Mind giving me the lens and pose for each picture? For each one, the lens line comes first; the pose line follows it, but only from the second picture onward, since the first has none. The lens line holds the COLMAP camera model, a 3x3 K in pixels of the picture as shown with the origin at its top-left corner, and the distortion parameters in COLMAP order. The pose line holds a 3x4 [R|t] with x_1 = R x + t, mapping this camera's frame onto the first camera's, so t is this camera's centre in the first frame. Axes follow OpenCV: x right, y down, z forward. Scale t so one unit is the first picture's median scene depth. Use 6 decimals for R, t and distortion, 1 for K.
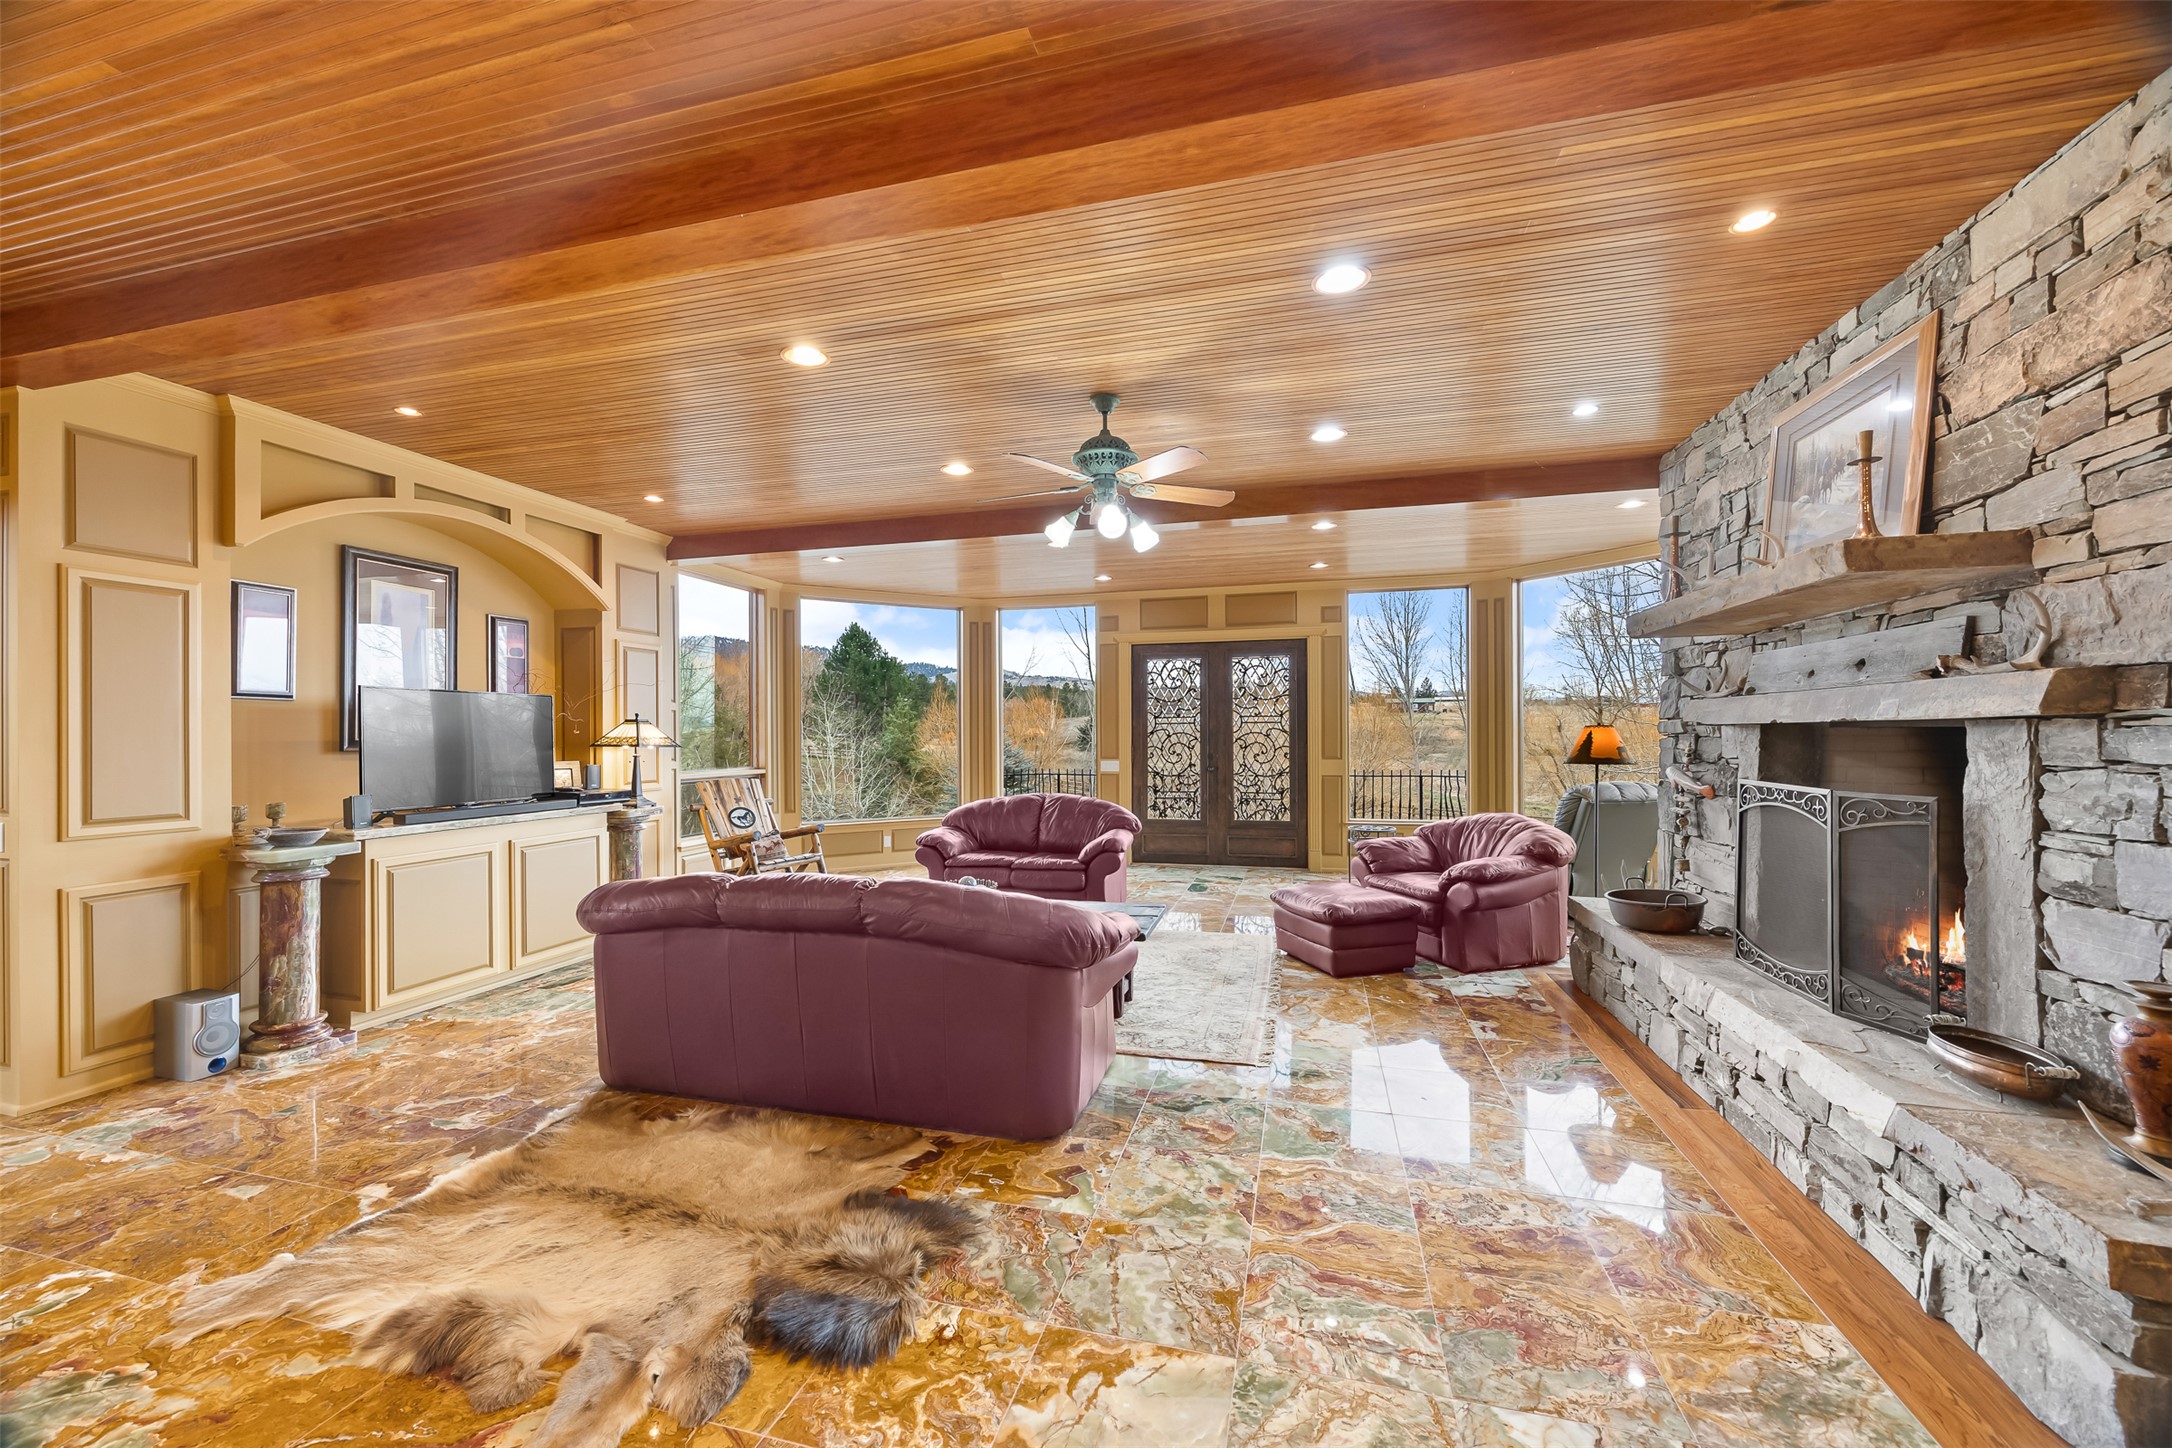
lens RADIAL K [[842.8, 0, 1091.0], [0, 842.8, 732.2], [0, 0, 1]] dist [-0.003345, -0.000307]
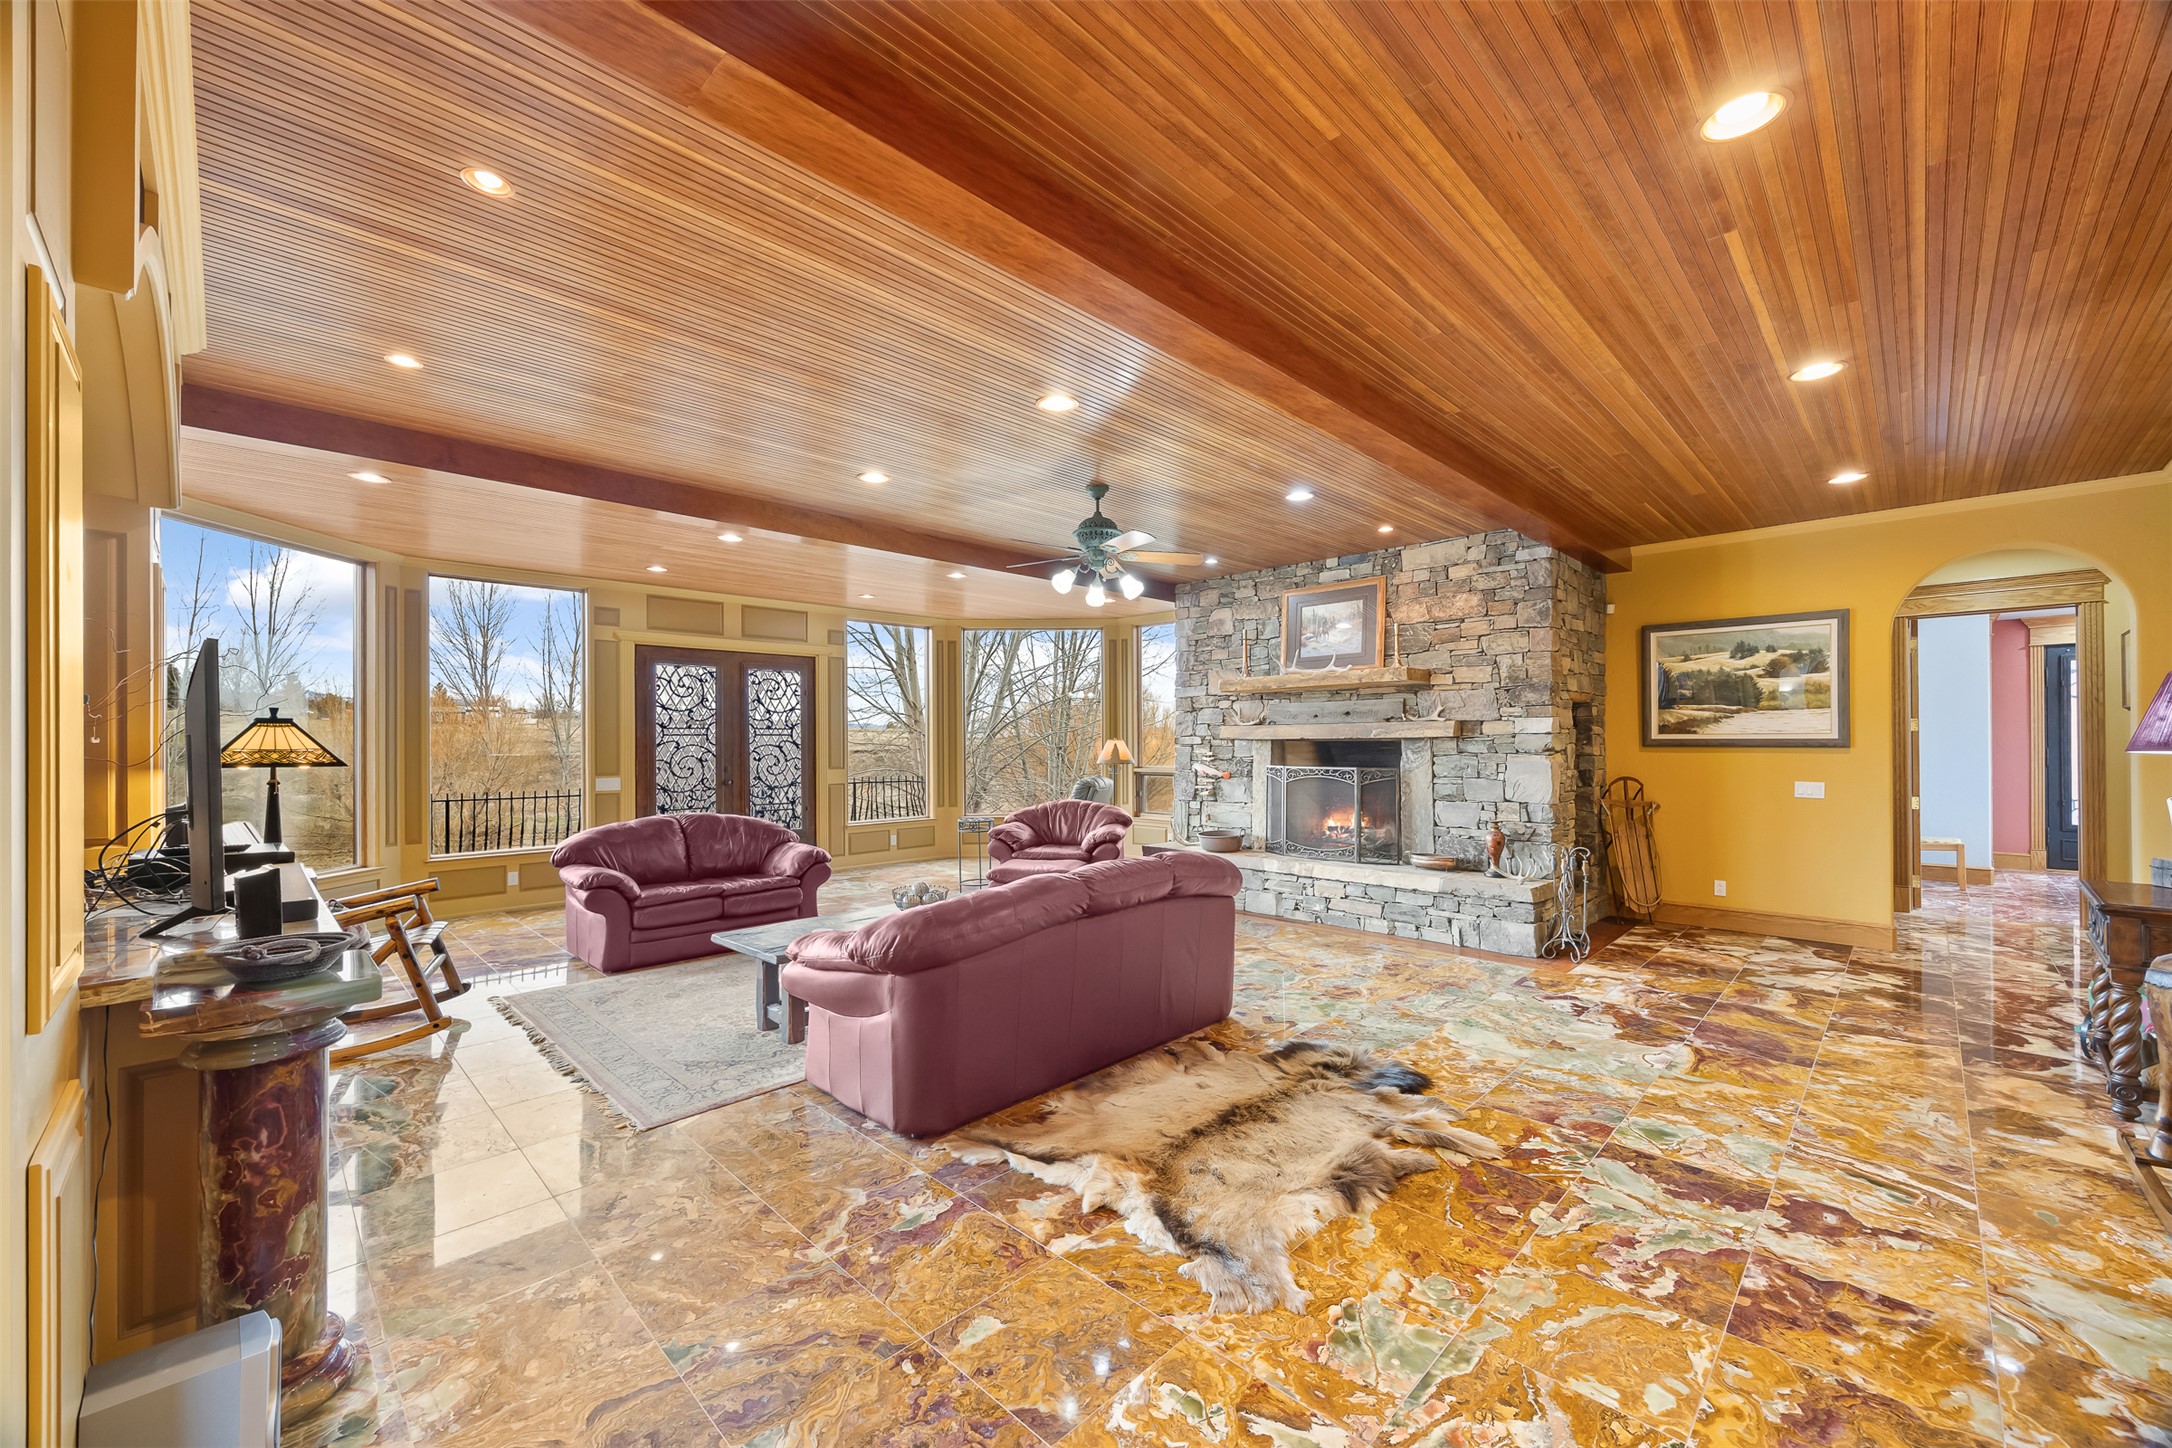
lens RADIAL K [[842.8, 0, 1103.8], [0, 842.8, 734.0], [0, 0, 1]] dist [-0.003345, -0.000307]
pose [[0.485975, 0.011890, 0.873892, -1.282115], [0.001597, 0.999894, -0.014493, 0.006784], [-0.873971, 0.008438, 0.485905, 0.405881]]
